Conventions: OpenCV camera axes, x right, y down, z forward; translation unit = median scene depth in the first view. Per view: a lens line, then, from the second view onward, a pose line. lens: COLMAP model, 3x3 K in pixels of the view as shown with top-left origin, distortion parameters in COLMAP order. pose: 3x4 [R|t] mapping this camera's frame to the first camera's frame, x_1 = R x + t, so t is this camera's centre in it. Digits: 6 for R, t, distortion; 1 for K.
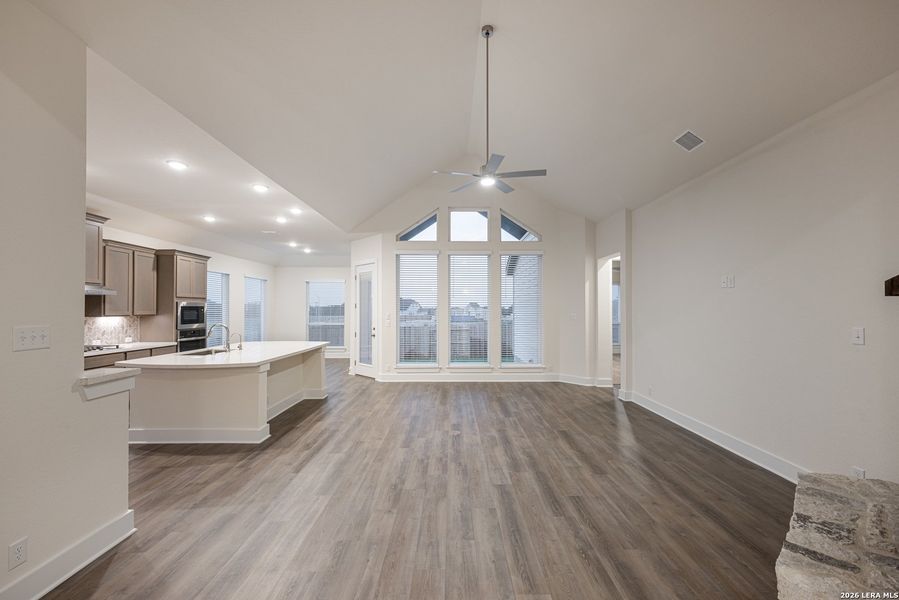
lens RADIAL K [[373.8, 0, 446.6], [0, 373.8, 304.1], [0, 0, 1]] dist [0.000356, 0.000043]
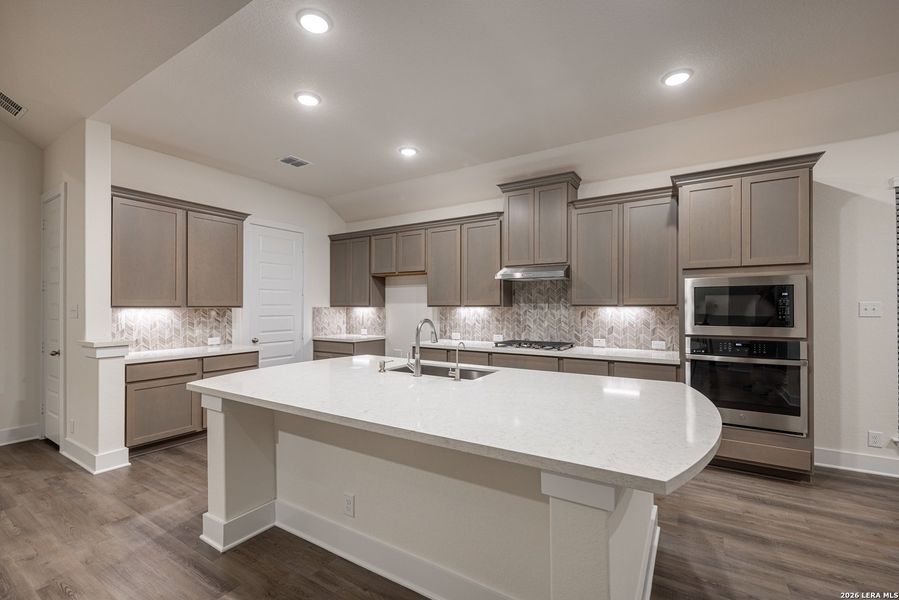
lens RADIAL K [[373.8, 0, 447.8], [0, 373.8, 303.9], [0, 0, 1]] dist [0.000356, 0.000043]
pose [[-0.506078, -0.003737, -0.862480, -0.132842], [0.014543, 0.999811, -0.012865, 0.029107], [0.862365, -0.019054, -0.505928, 0.981020]]
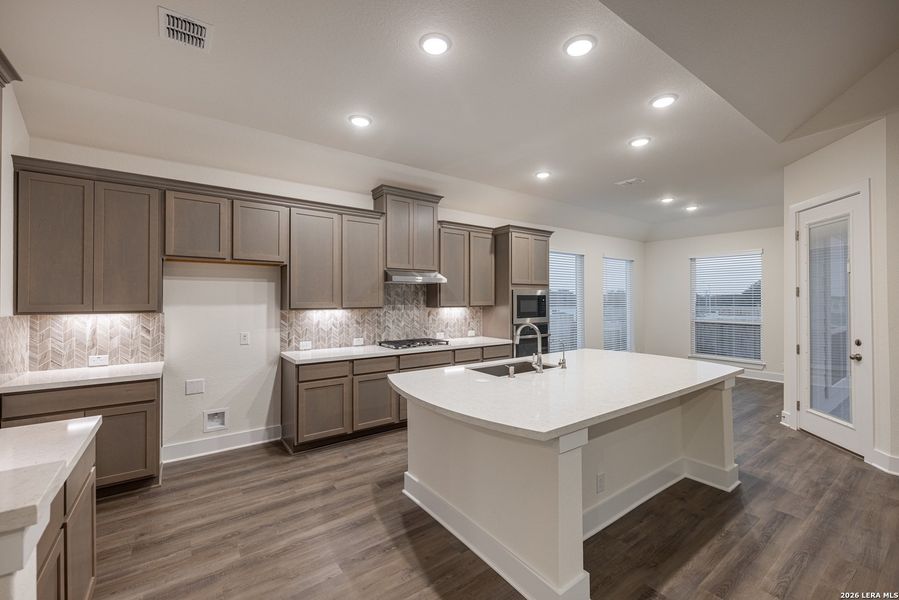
lens RADIAL K [[373.8, 0, 459.2], [0, 373.8, 298.8], [0, 0, 1]] dist [0.000356, 0.000043]
pose [[0.608426, -0.002488, -0.793607, -0.152417], [0.012997, 0.999892, 0.006830, 0.006226], [0.793504, -0.014470, 0.608393, 0.418907]]
